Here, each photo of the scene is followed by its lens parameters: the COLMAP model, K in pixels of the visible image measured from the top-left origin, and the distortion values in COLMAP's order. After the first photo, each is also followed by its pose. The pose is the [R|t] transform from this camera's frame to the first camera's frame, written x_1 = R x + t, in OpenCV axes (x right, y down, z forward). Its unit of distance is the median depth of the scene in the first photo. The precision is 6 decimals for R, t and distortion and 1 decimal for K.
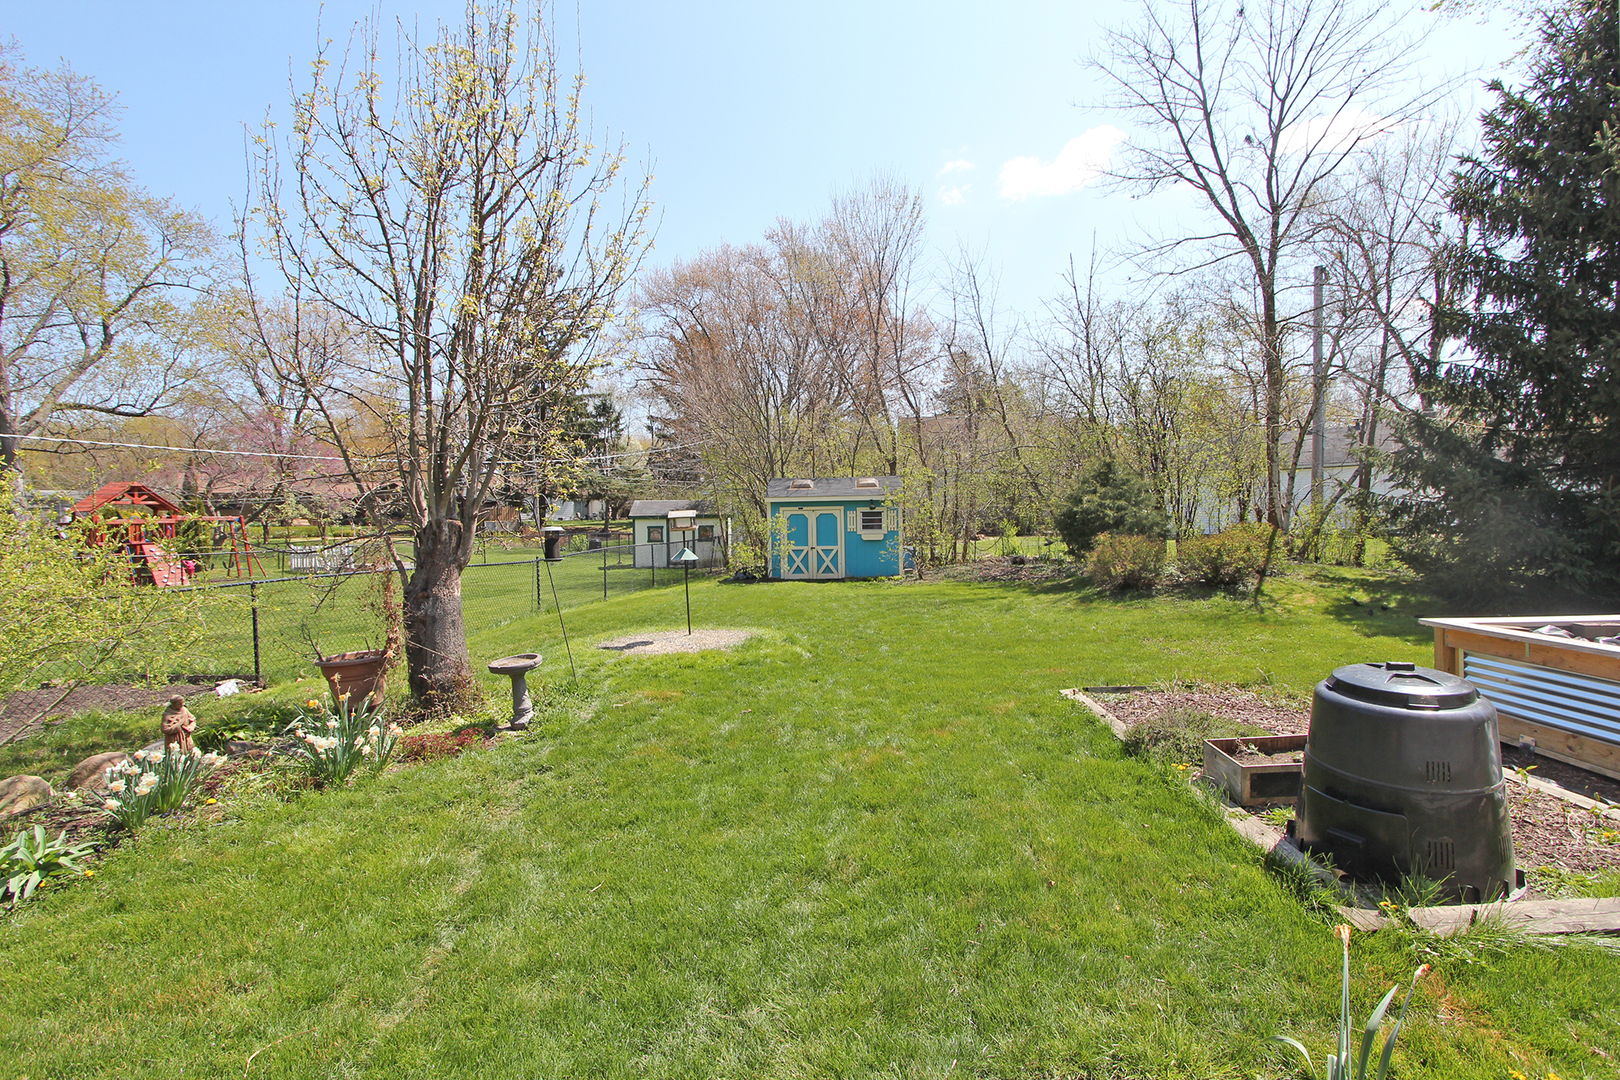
lens RADIAL K [[758.8, 0, 802.1], [0, 758.8, 528.4], [0, 0, 1]] dist [-0.025052, 0.001170]
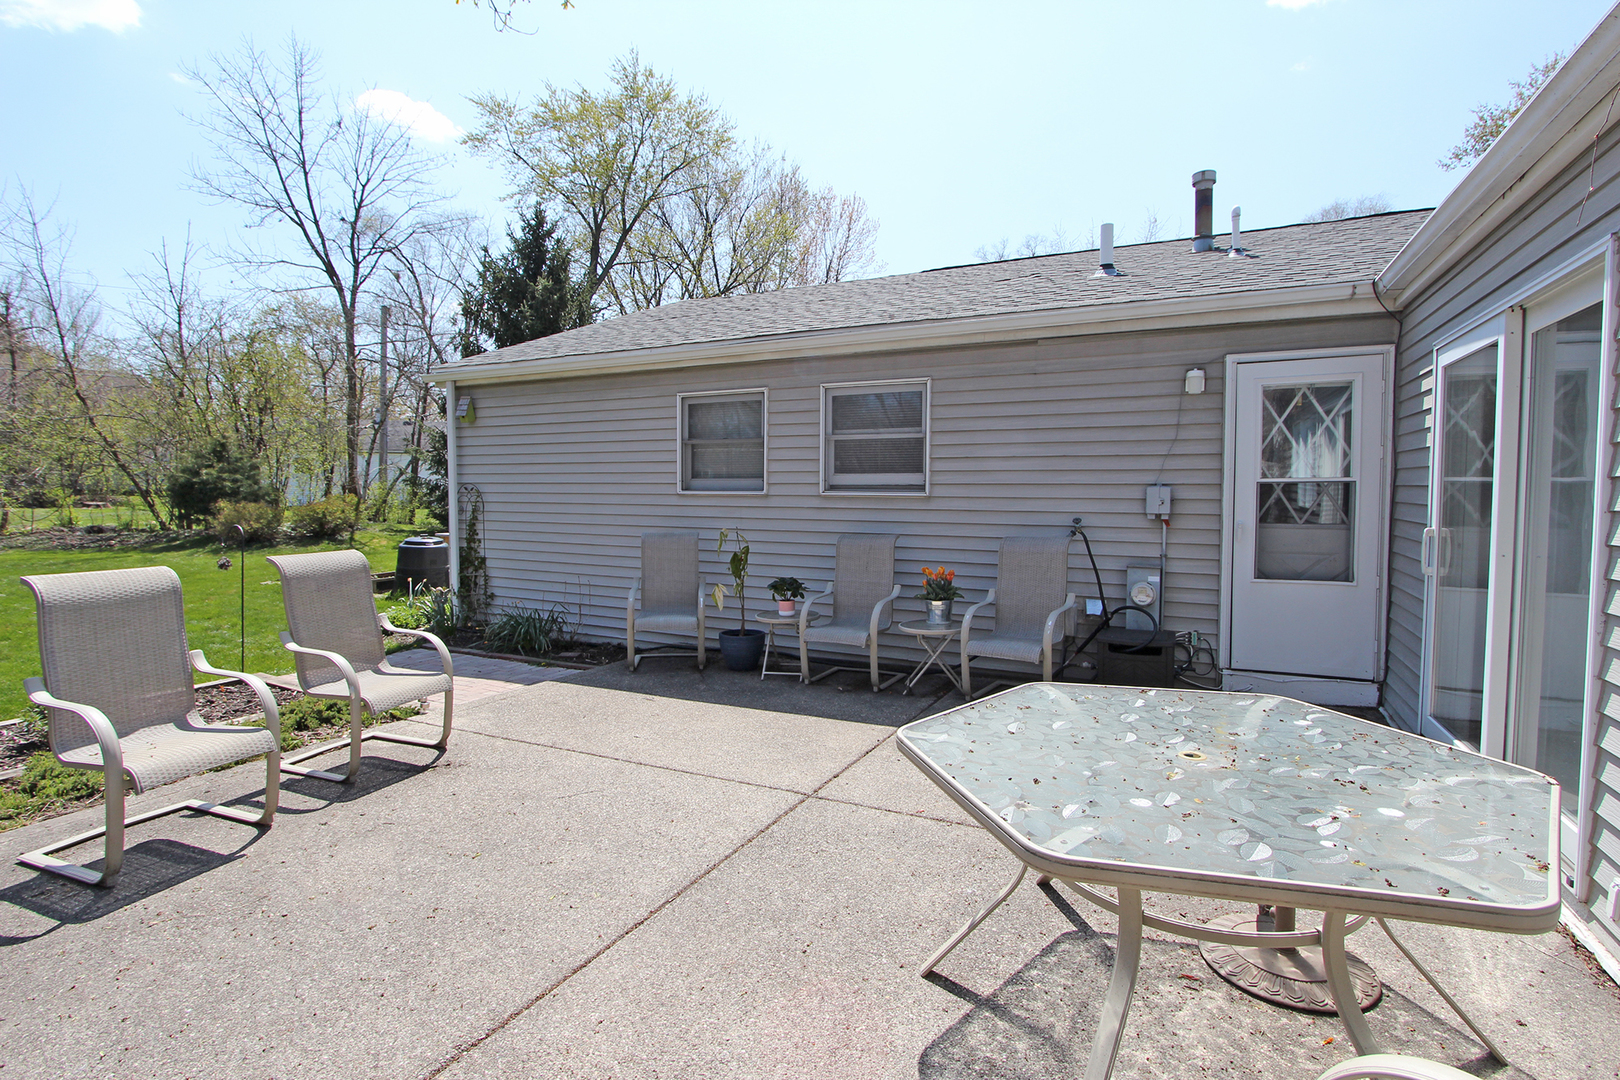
lens RADIAL K [[758.8, 0, 809.1], [0, 758.8, 529.7], [0, 0, 1]] dist [-0.025052, 0.001170]
pose [[0.430432, -0.021347, 0.902371, -0.262121], [-0.009255, 0.999563, 0.028061, 0.009516], [-0.902576, -0.020430, 0.430046, -0.350214]]
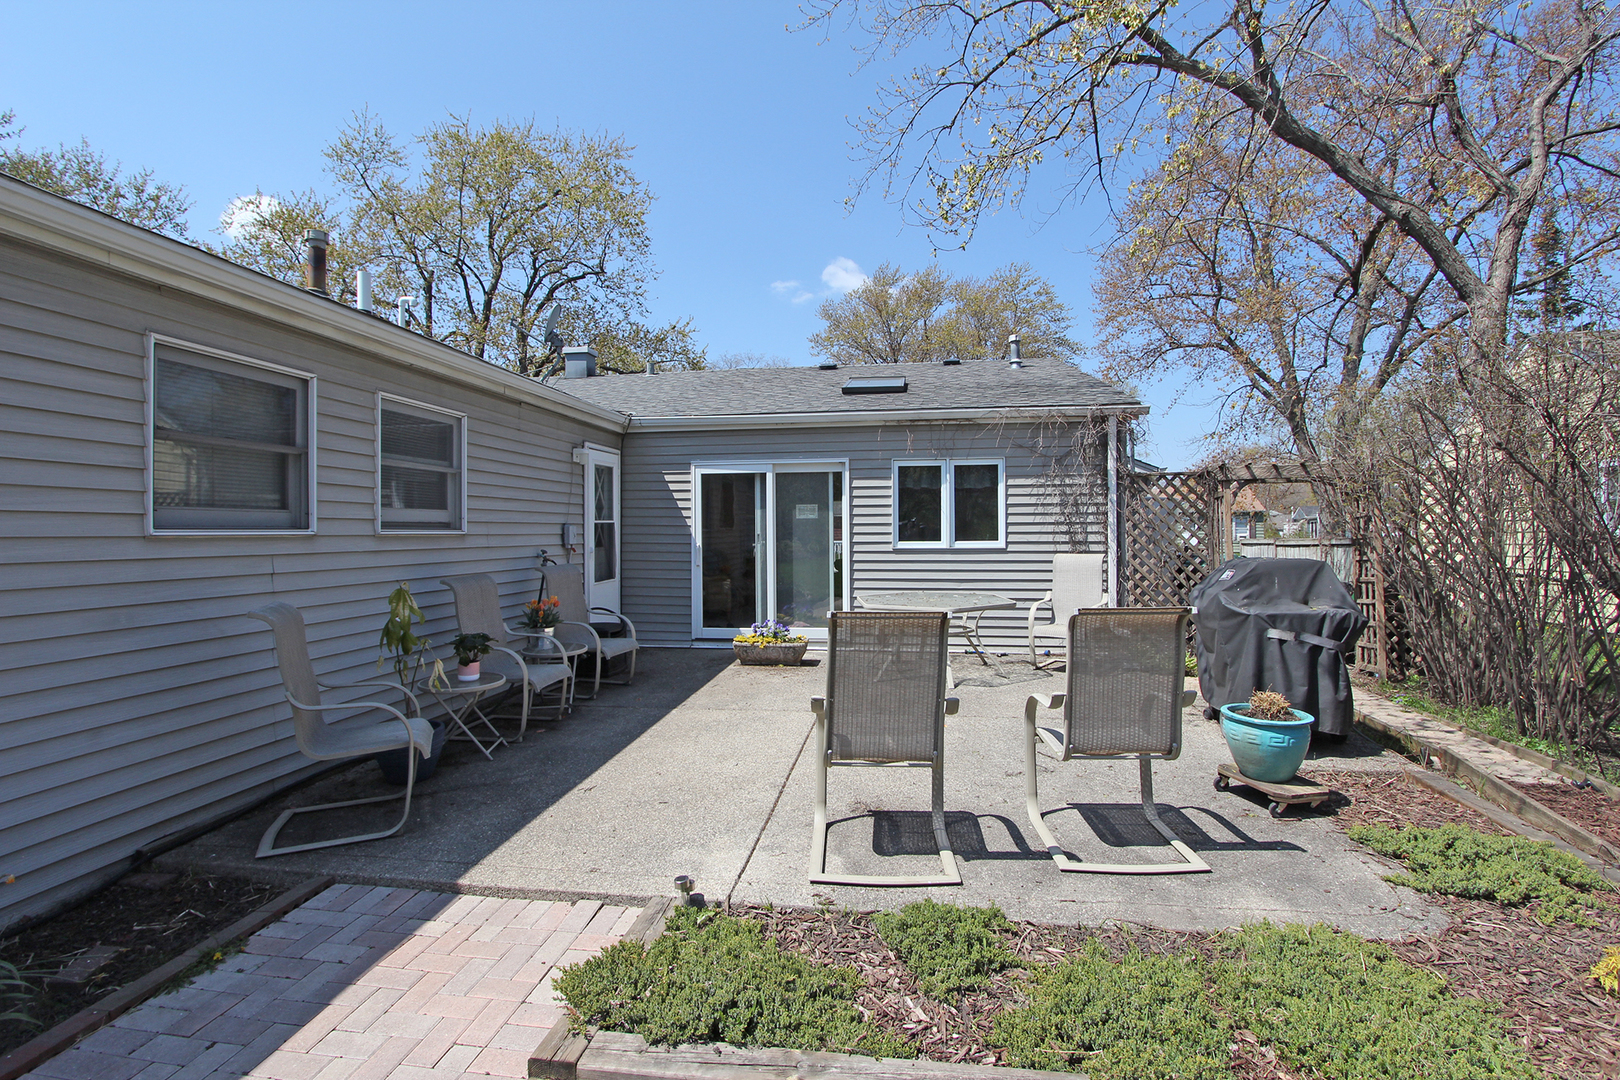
lens RADIAL K [[758.8, 0, 813.1], [0, 758.8, 530.1], [0, 0, 1]] dist [-0.025052, 0.001170]
pose [[-0.992517, 0.023752, 0.119775, 0.111381], [0.024484, 0.999689, 0.004638, -0.005344], [-0.119627, 0.007536, -0.992790, 0.751454]]
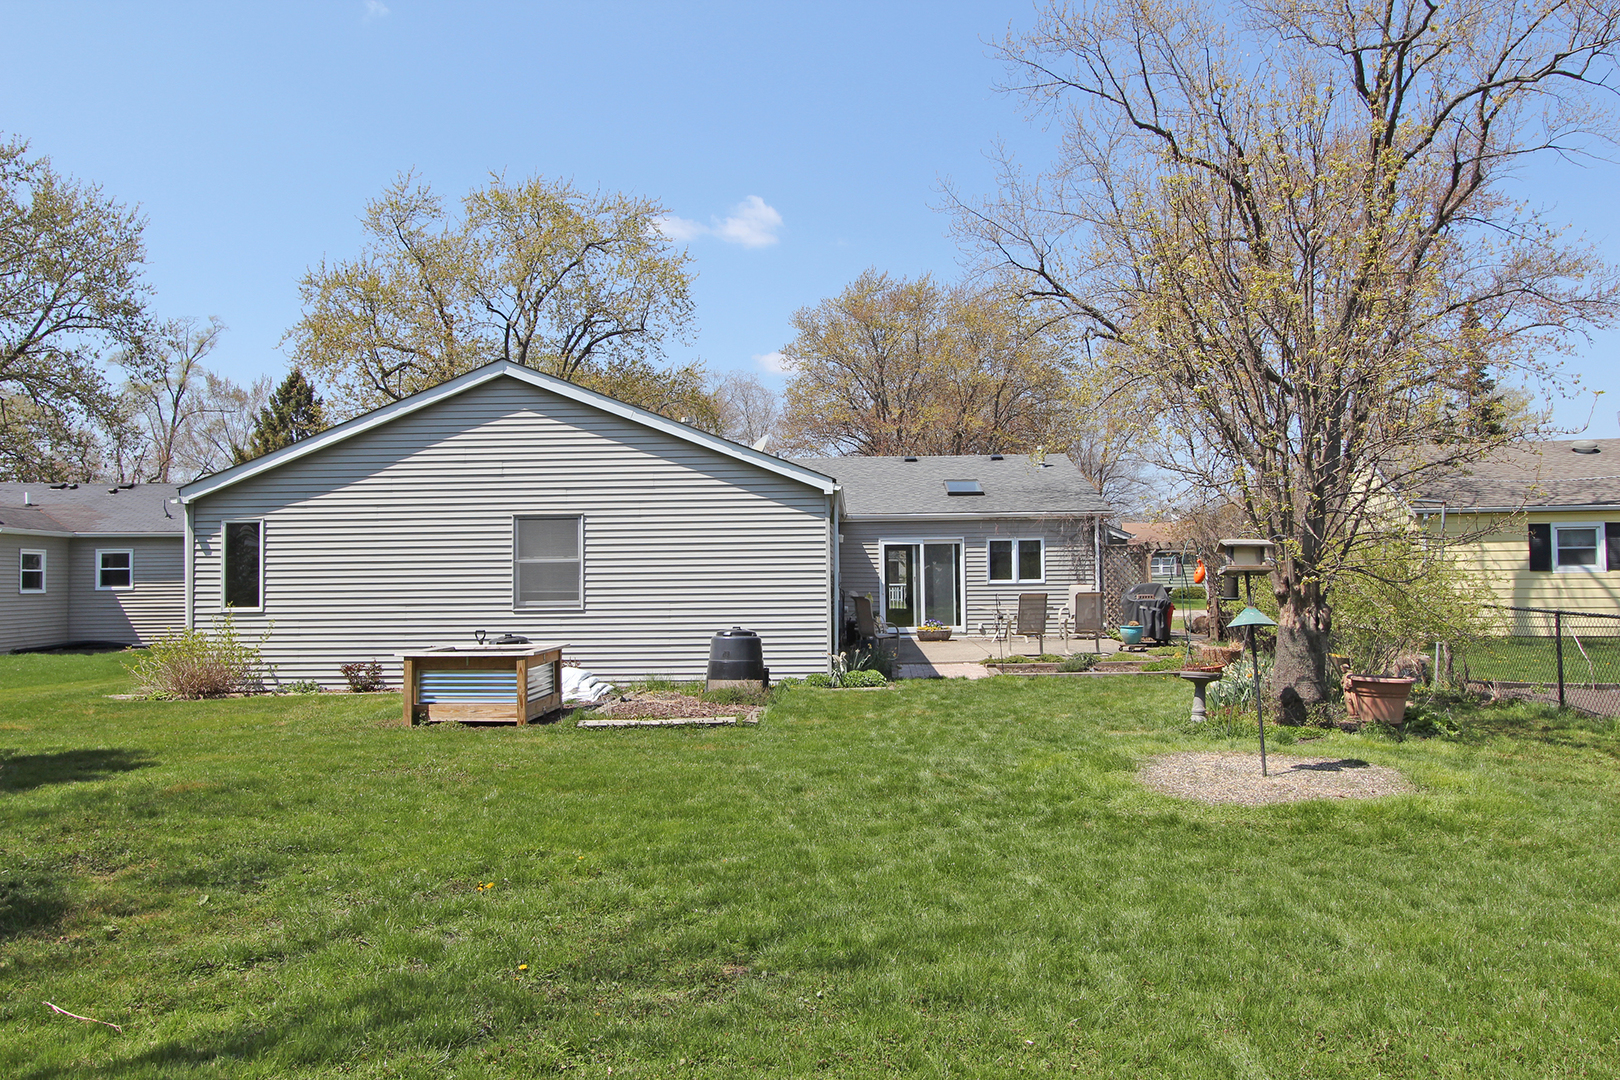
lens RADIAL K [[1198.4, 0, 810.7], [0, 1198.4, 543.5], [0, 0, 1]] dist [-0.002617, -0.000260]
pose [[-0.999428, 0.030289, 0.015038, 0.641980], [0.030008, 0.999377, -0.018559, -0.040177], [-0.015590, -0.018097, -0.999715, 3.364565]]
